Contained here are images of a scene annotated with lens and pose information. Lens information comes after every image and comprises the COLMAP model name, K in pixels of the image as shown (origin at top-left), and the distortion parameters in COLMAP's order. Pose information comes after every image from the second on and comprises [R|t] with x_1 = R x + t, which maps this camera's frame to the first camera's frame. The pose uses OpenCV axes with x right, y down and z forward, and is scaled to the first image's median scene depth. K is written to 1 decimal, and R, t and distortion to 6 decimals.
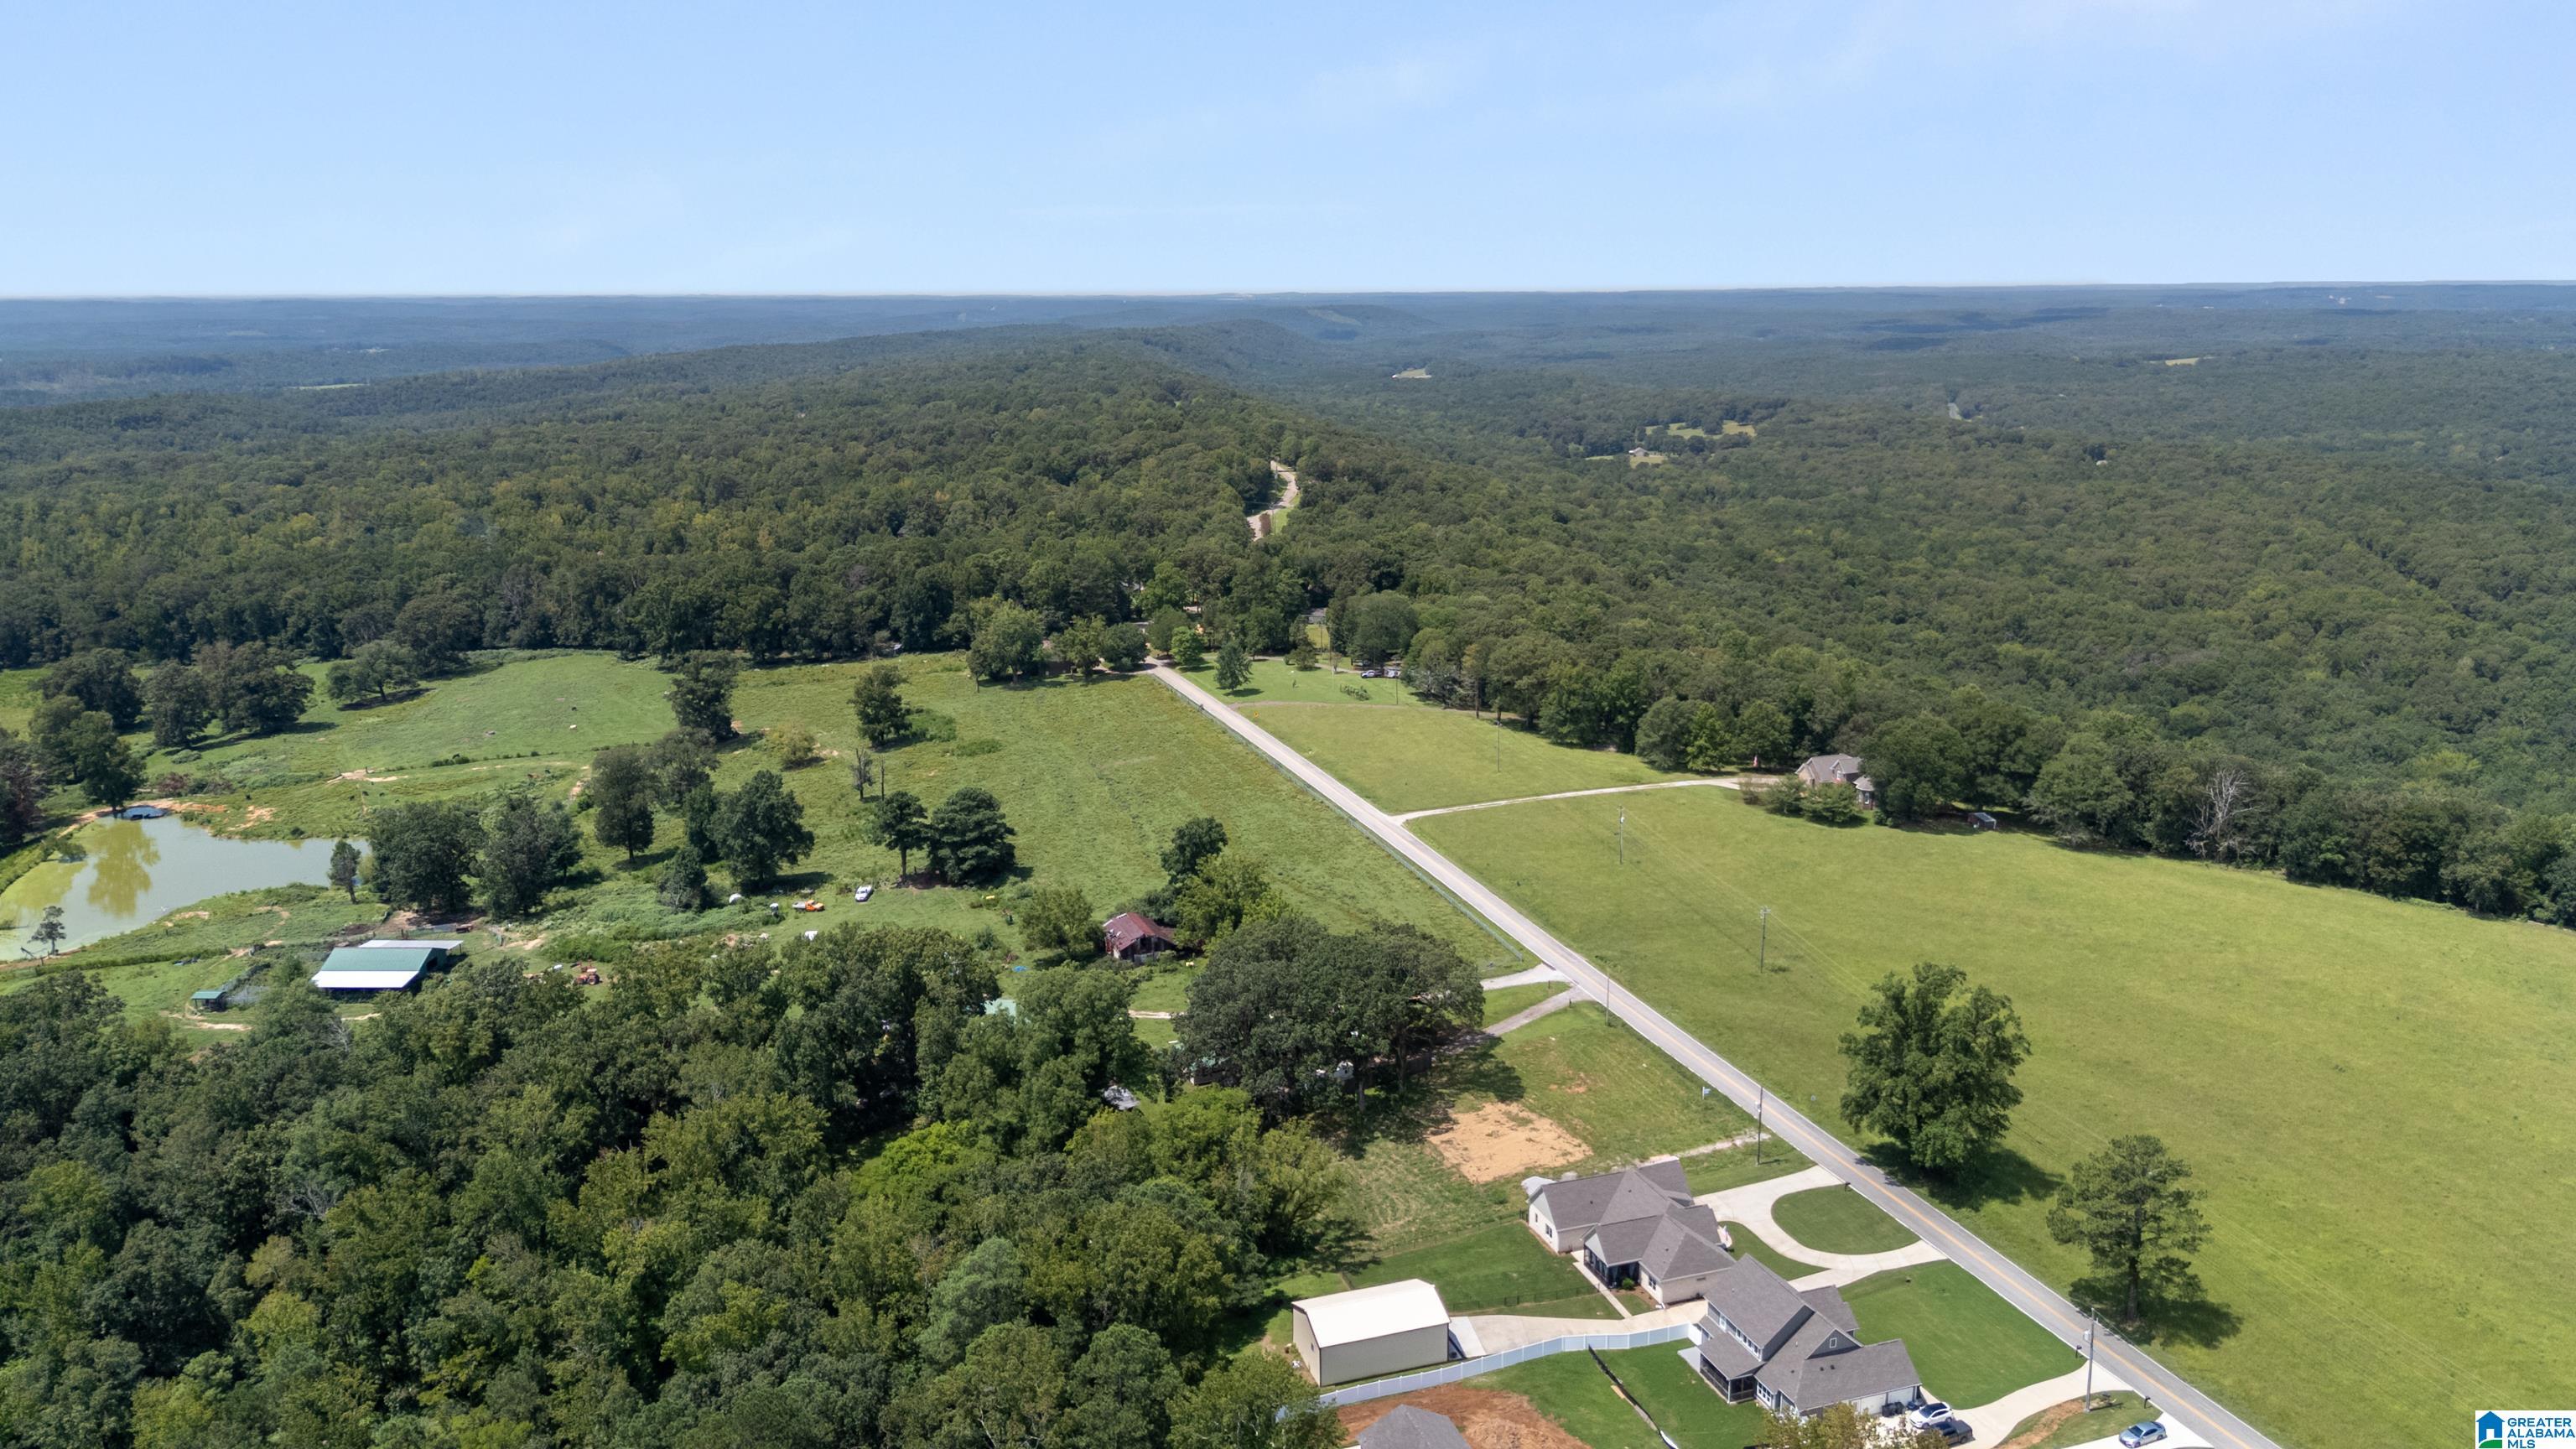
lens RADIAL K [[1882.6, 0, 1288.0], [0, 1882.6, 724.5], [0, 0, 1]] dist [0.103817, -0.147469]
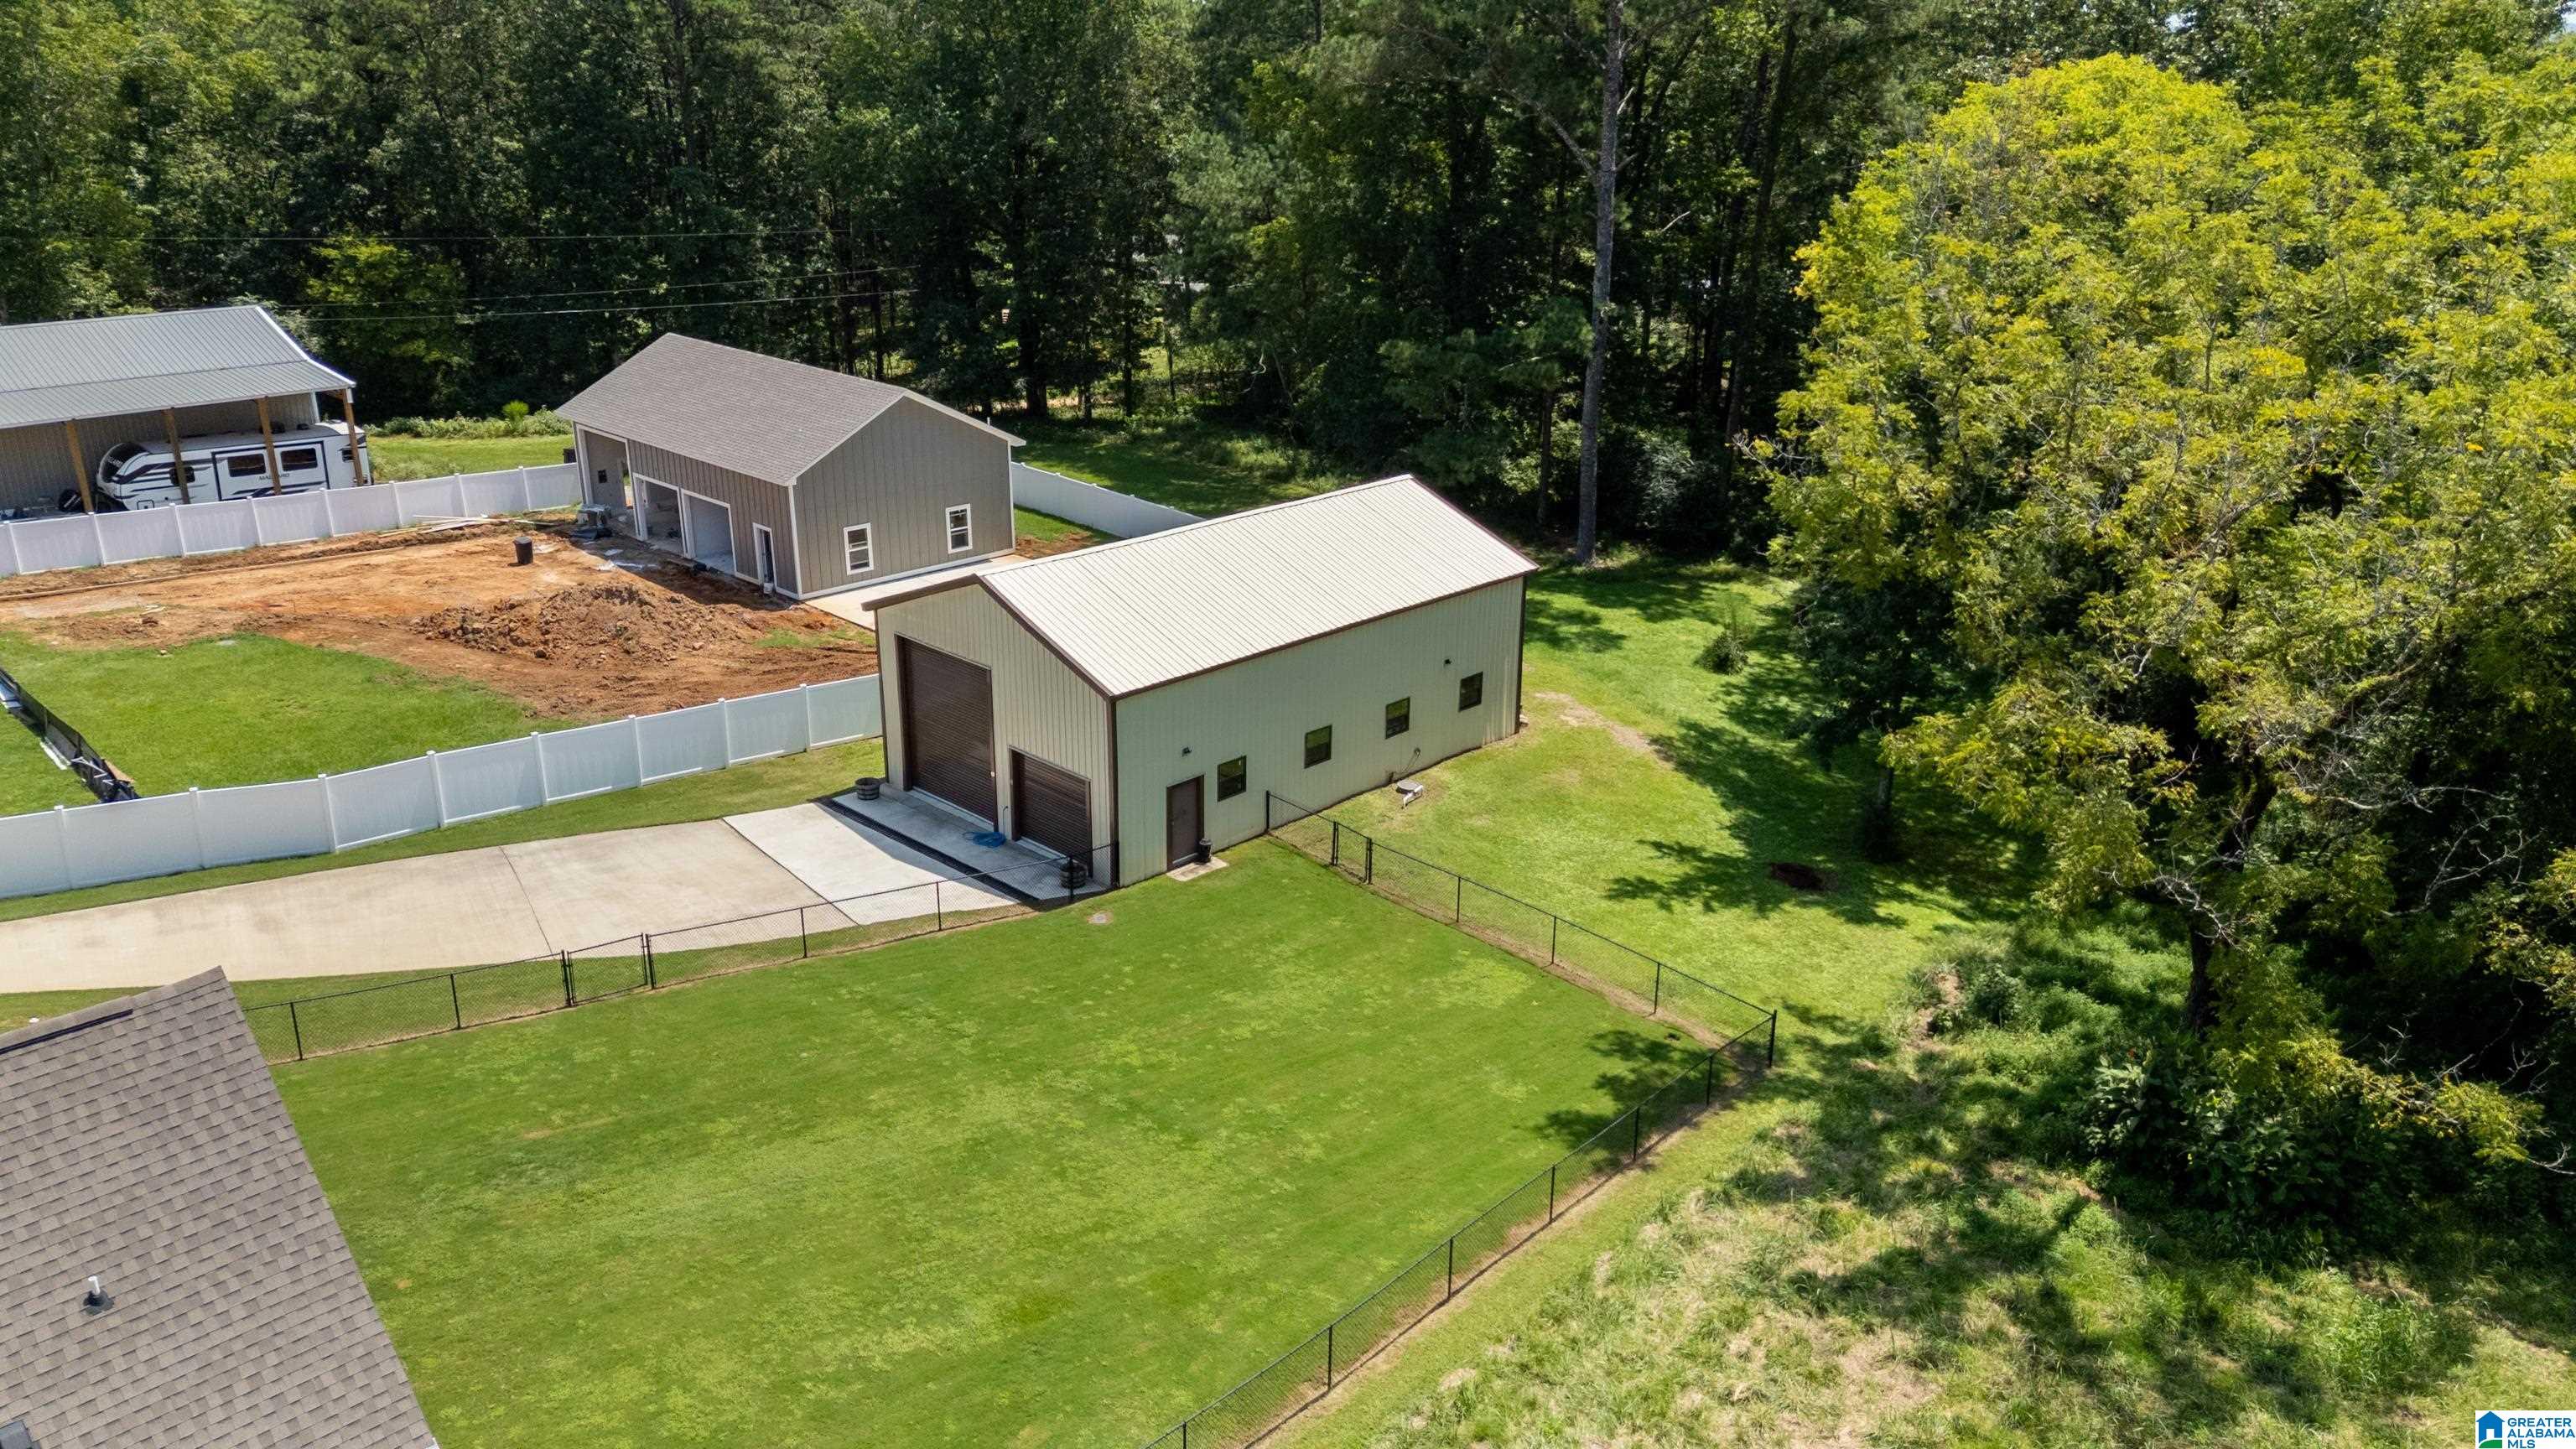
lens RADIAL K [[1867.2, 0, 1303.5], [0, 1867.2, 726.8], [0, 0, 1]] dist [0.080542, -0.095009]
pose [[-0.887432, 0.163455, -0.430984, 0.119964], [-0.107149, 0.836247, 0.537783, 0.173427], [0.448313, 0.523425, -0.724598, 1.040556]]
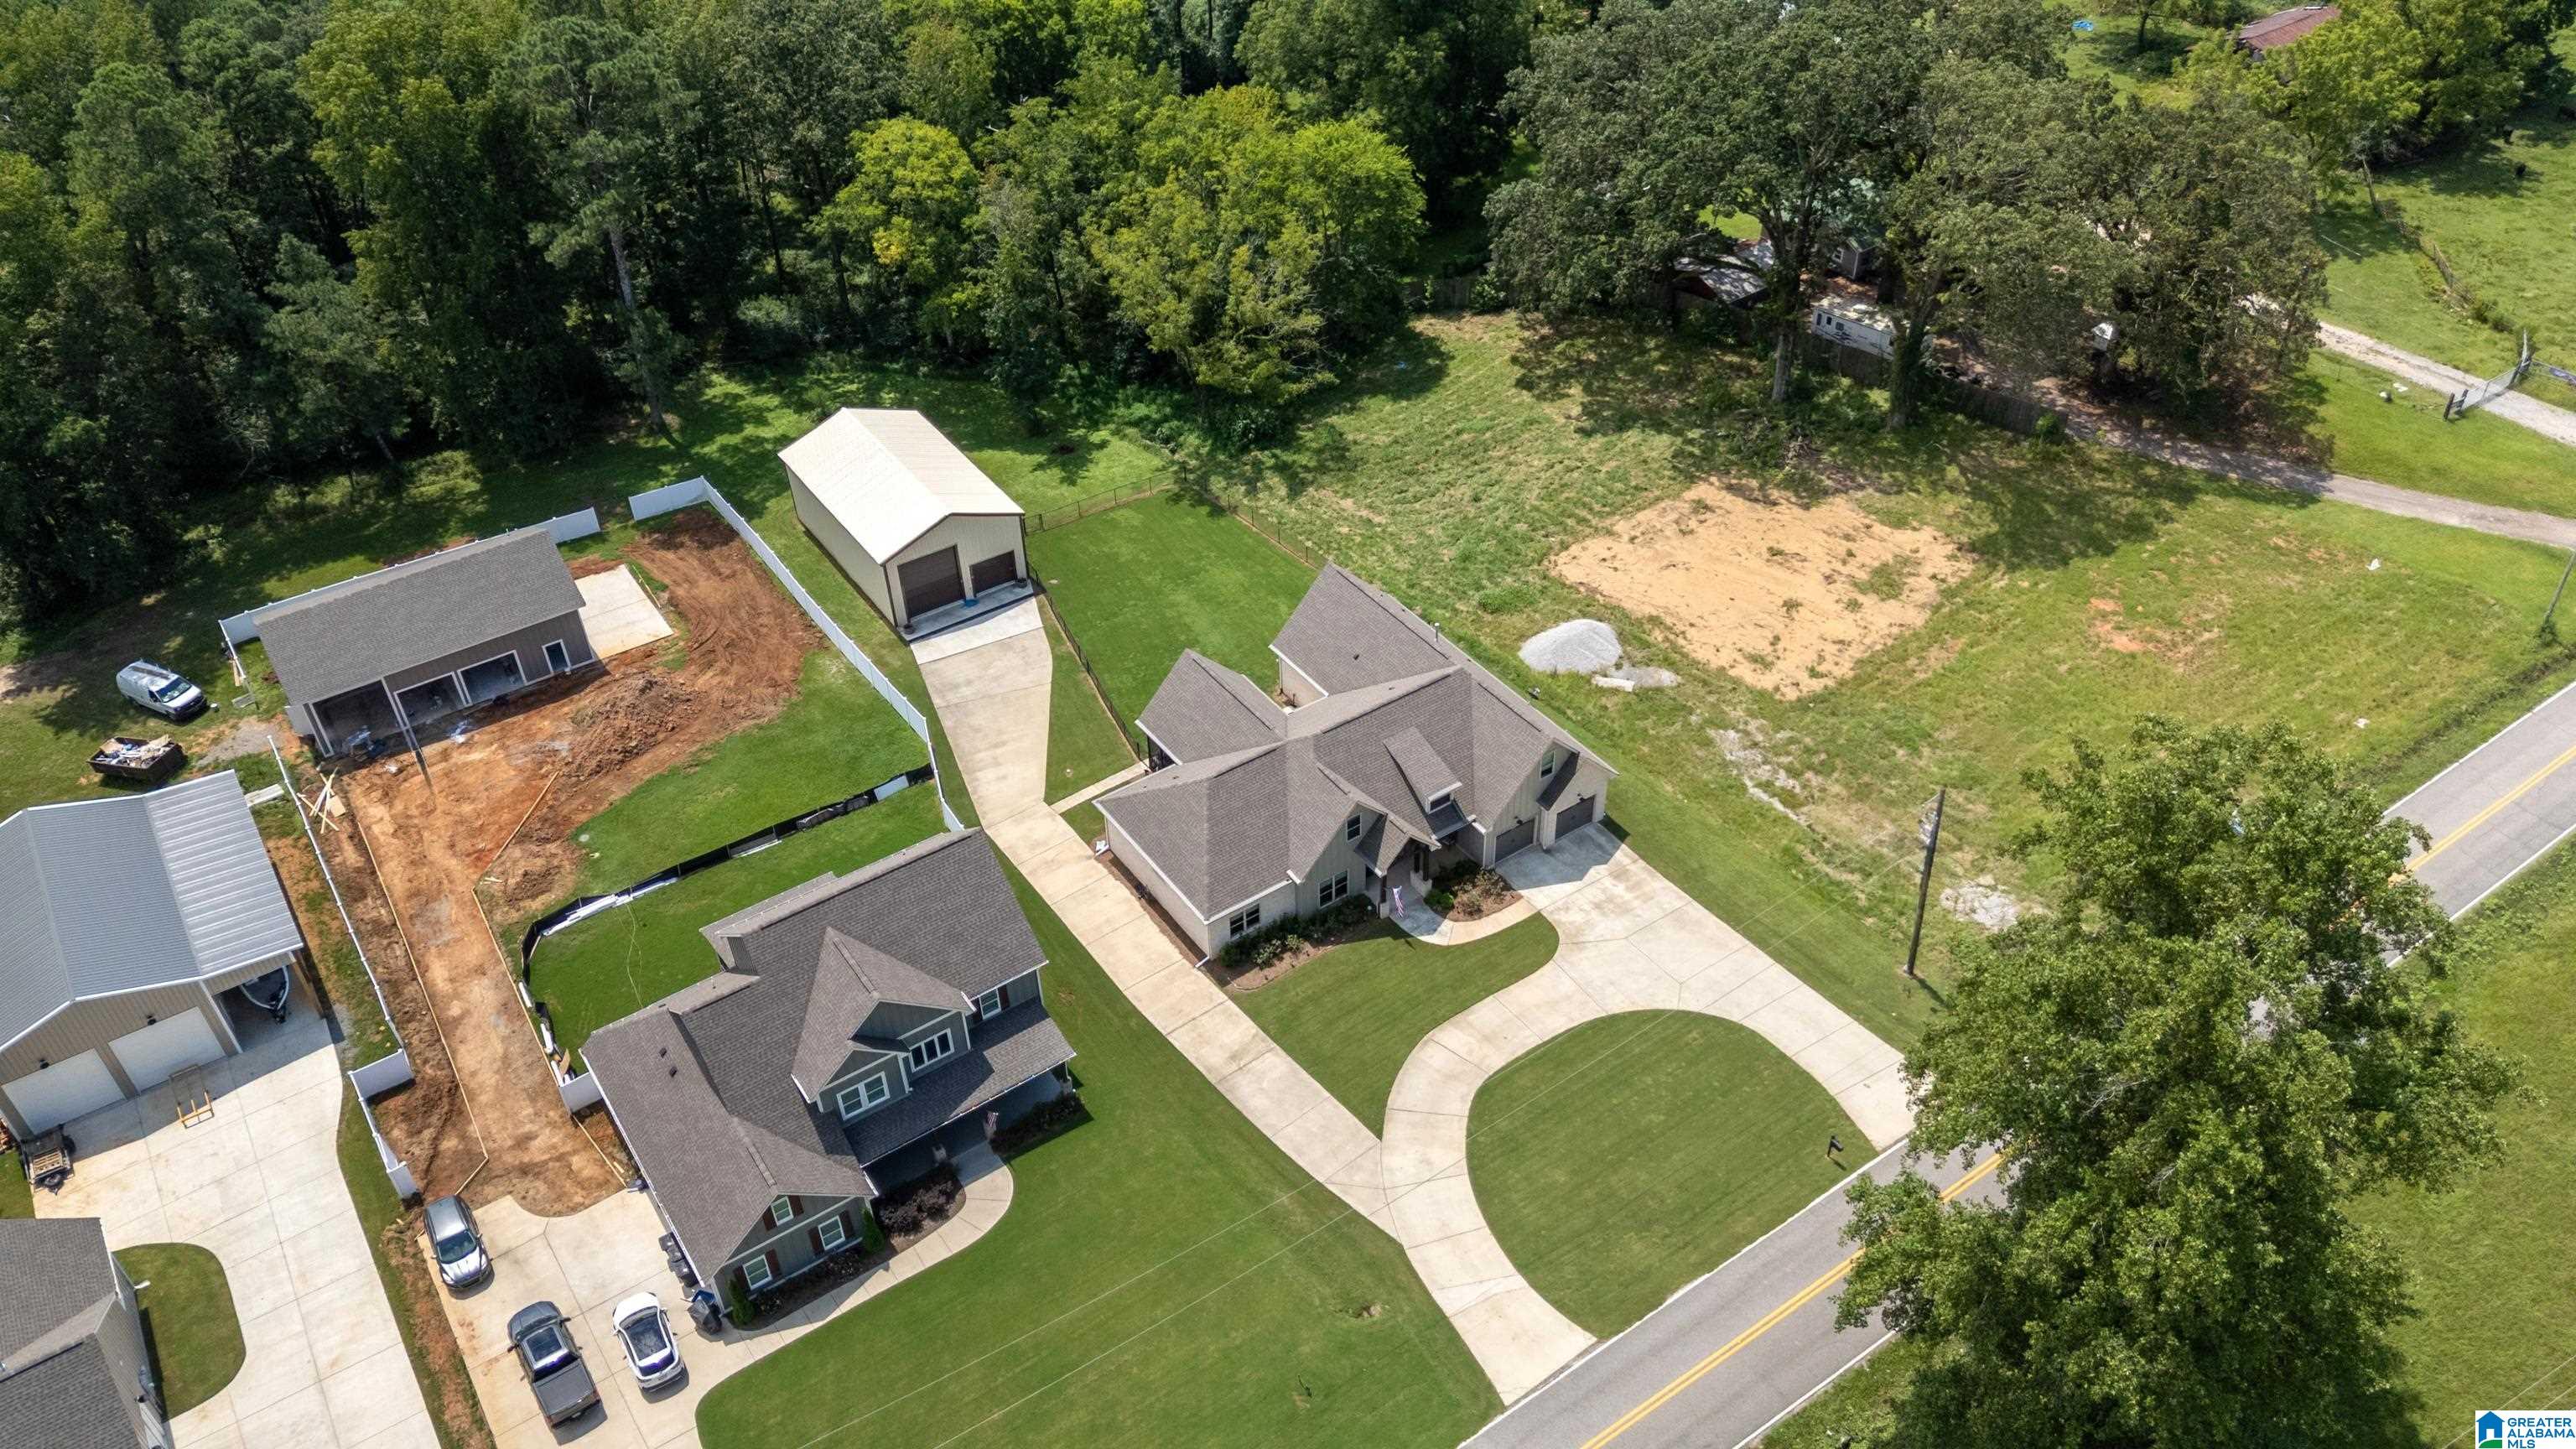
lens RADIAL K [[1882.6, 0, 1288.0], [0, 1882.6, 724.5], [0, 0, 1]] dist [0.103817, -0.147469]
pose [[0.261835, 0.614474, -0.744220, 0.471823], [-0.198105, 0.788922, 0.581685, 0.013354], [0.944562, -0.004871, 0.328298, 0.811718]]
